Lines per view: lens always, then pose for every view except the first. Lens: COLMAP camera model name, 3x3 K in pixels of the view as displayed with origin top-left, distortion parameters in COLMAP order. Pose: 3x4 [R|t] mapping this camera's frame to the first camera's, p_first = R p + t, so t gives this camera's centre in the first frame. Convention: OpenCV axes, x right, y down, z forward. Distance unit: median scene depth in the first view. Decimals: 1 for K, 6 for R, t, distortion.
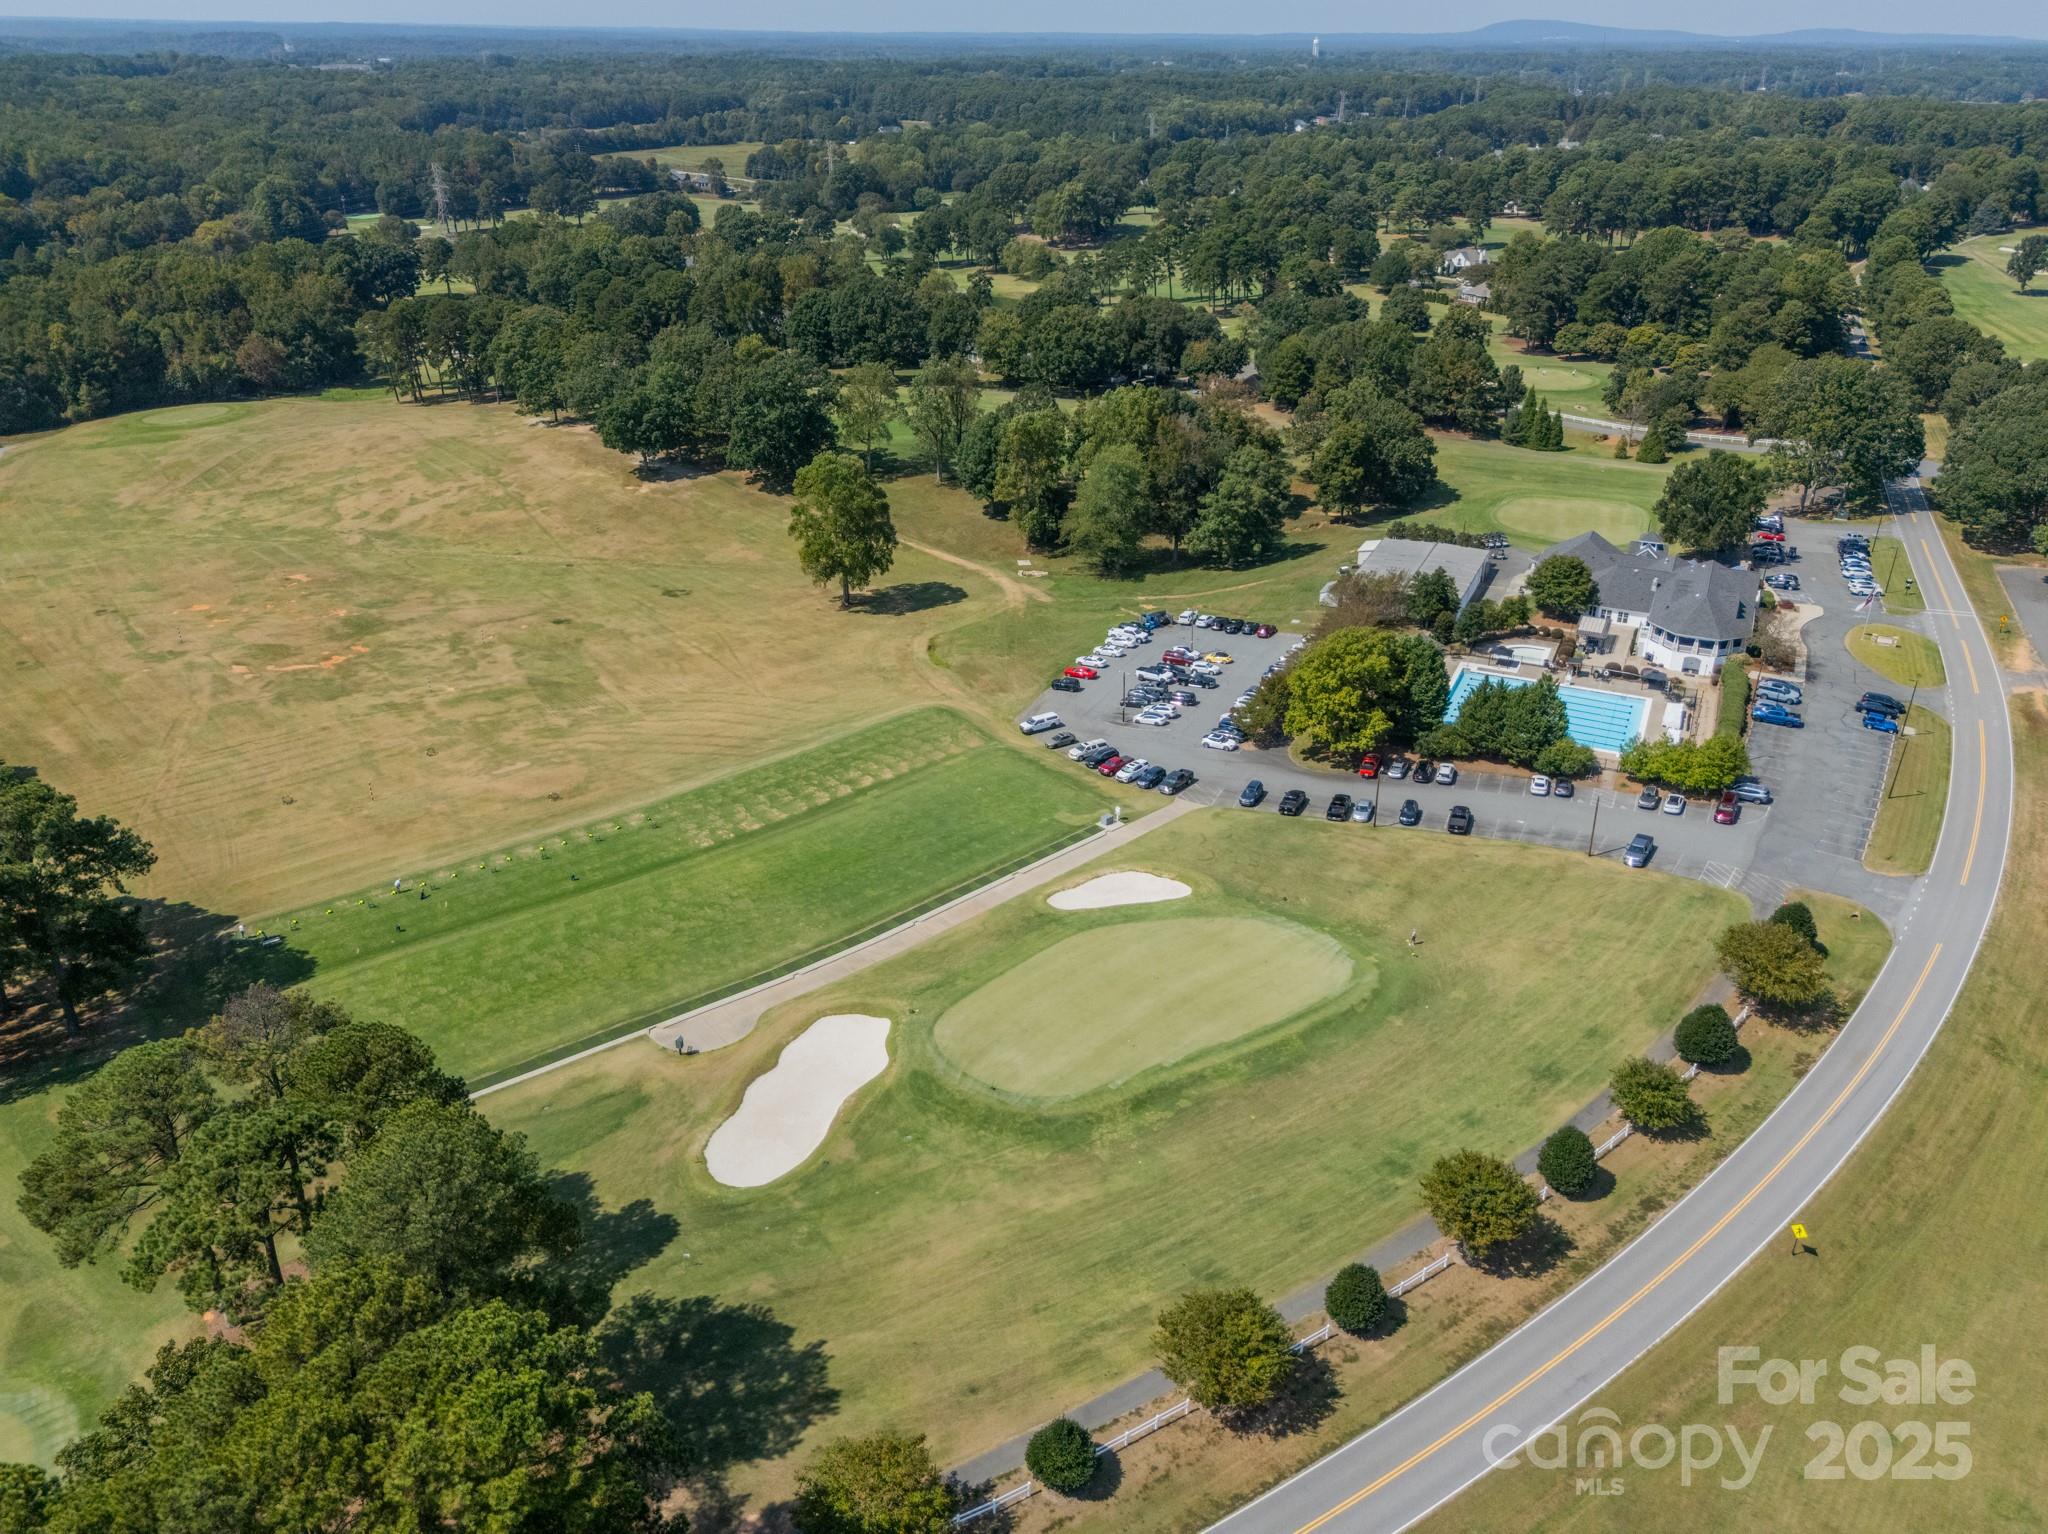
lens RADIAL K [[1453.0, 0, 1024.0], [0, 1453.0, 767.0], [0, 0, 1]] dist [0.058791, -0.043303]
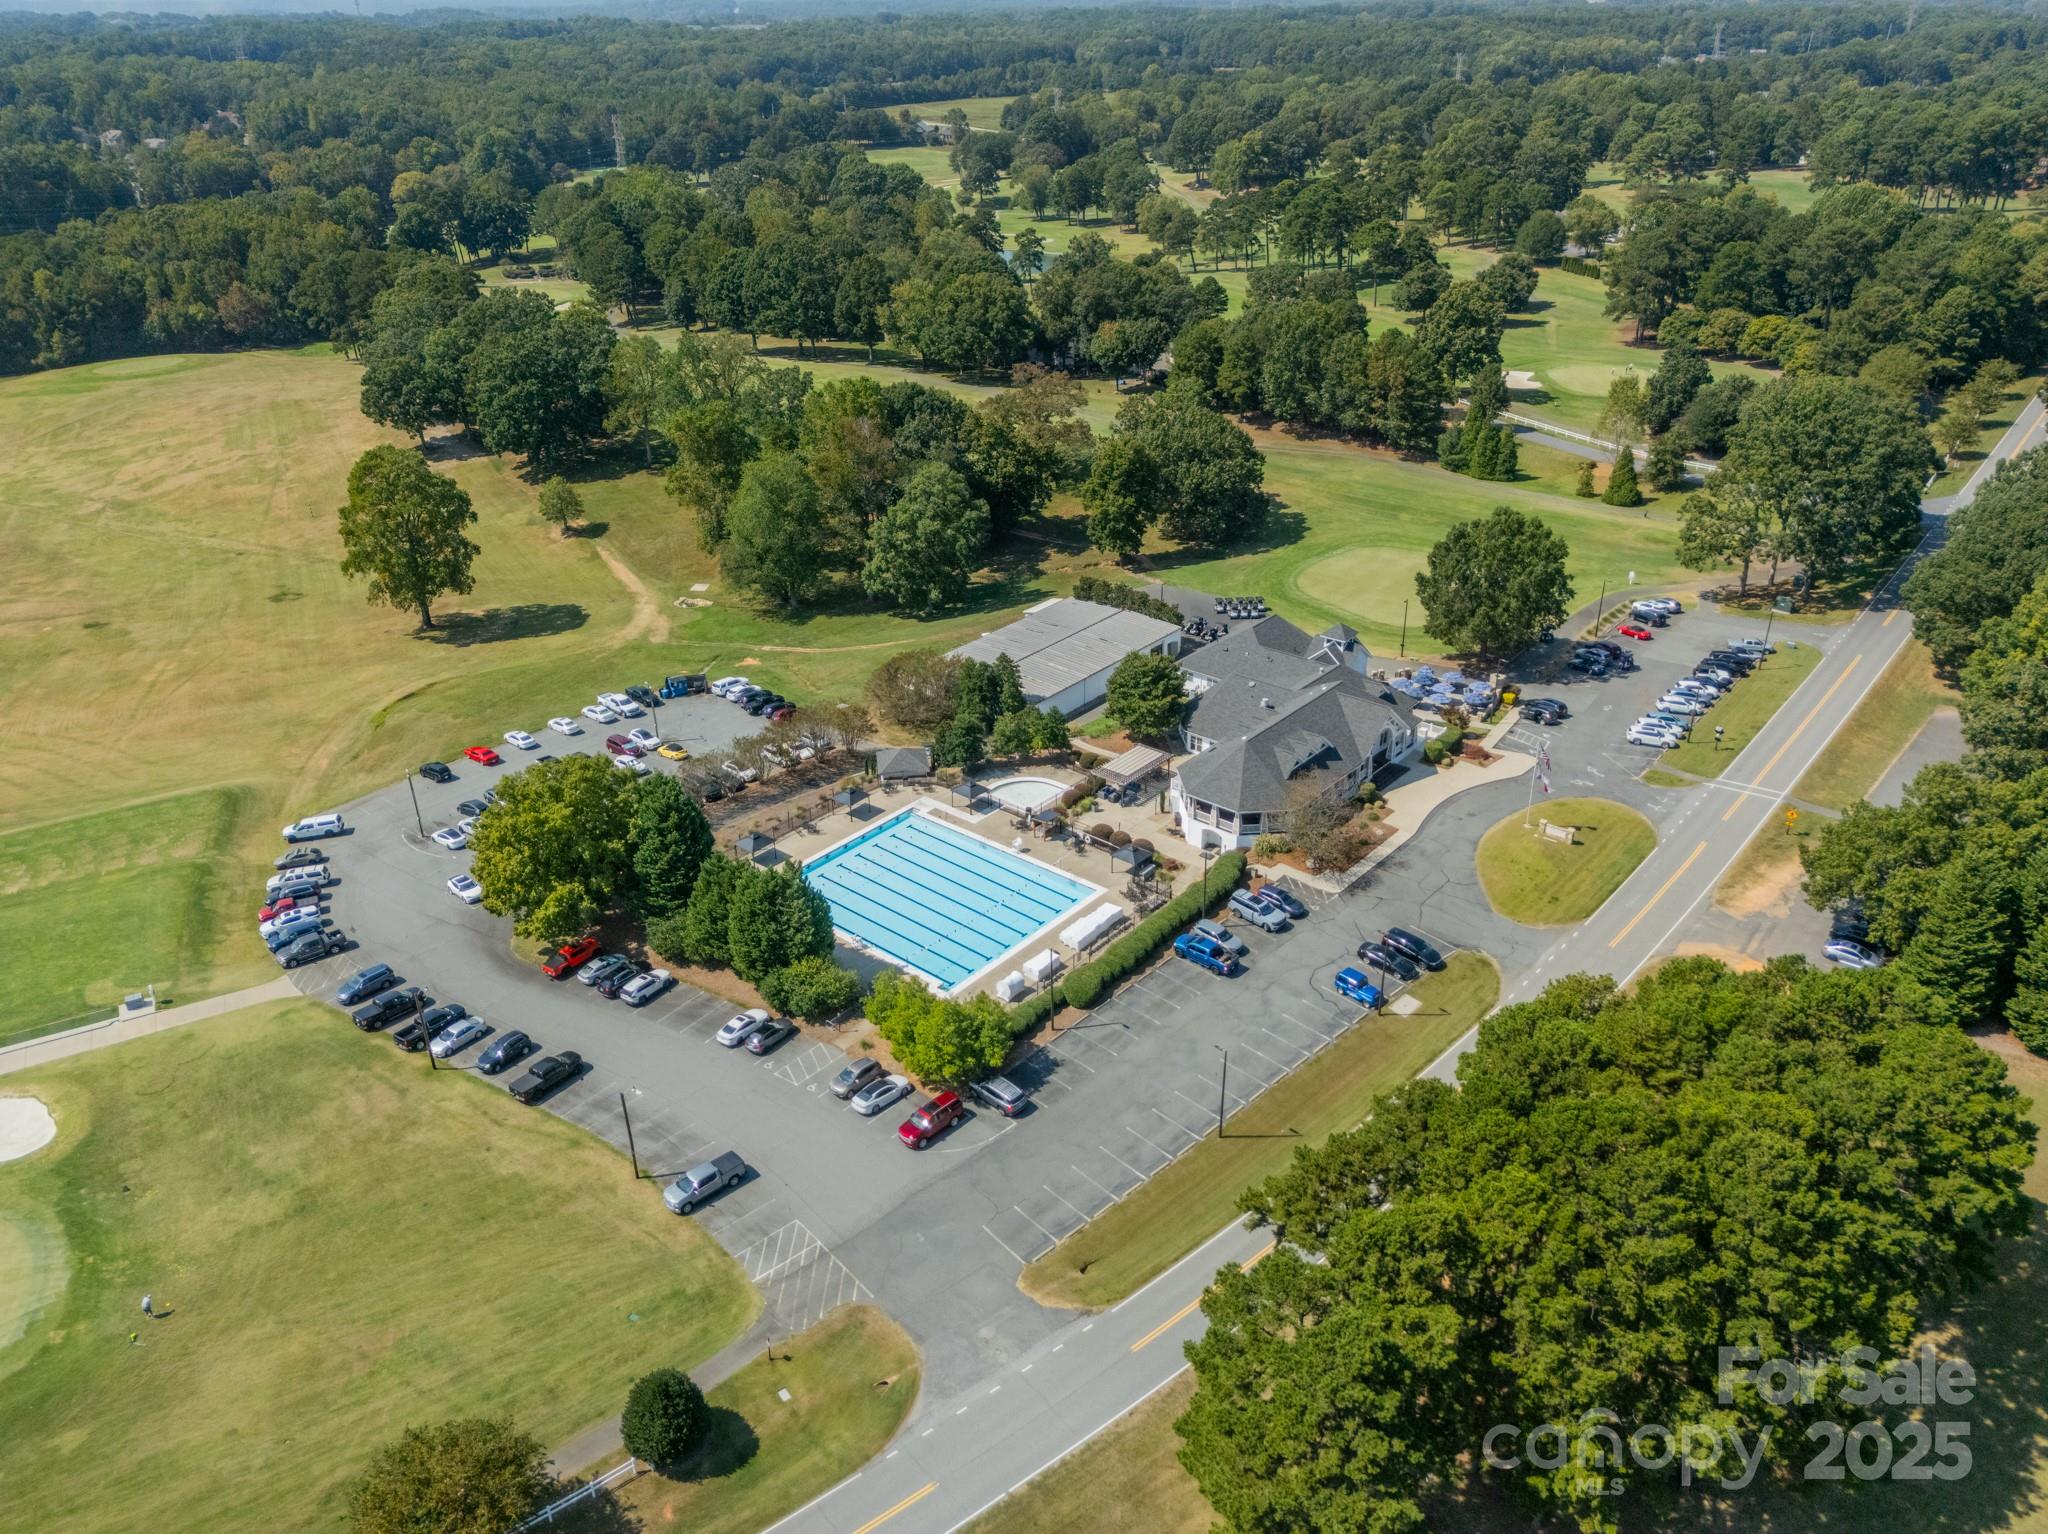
lens RADIAL K [[1453.0, 0, 1024.0], [0, 1453.0, 767.0], [0, 0, 1]] dist [0.058791, -0.043303]
pose [[0.966119, 0.100530, -0.237715, 0.288855], [-0.094121, 0.994828, 0.038185, -0.066384], [0.240325, -0.014517, 0.970584, 0.180301]]
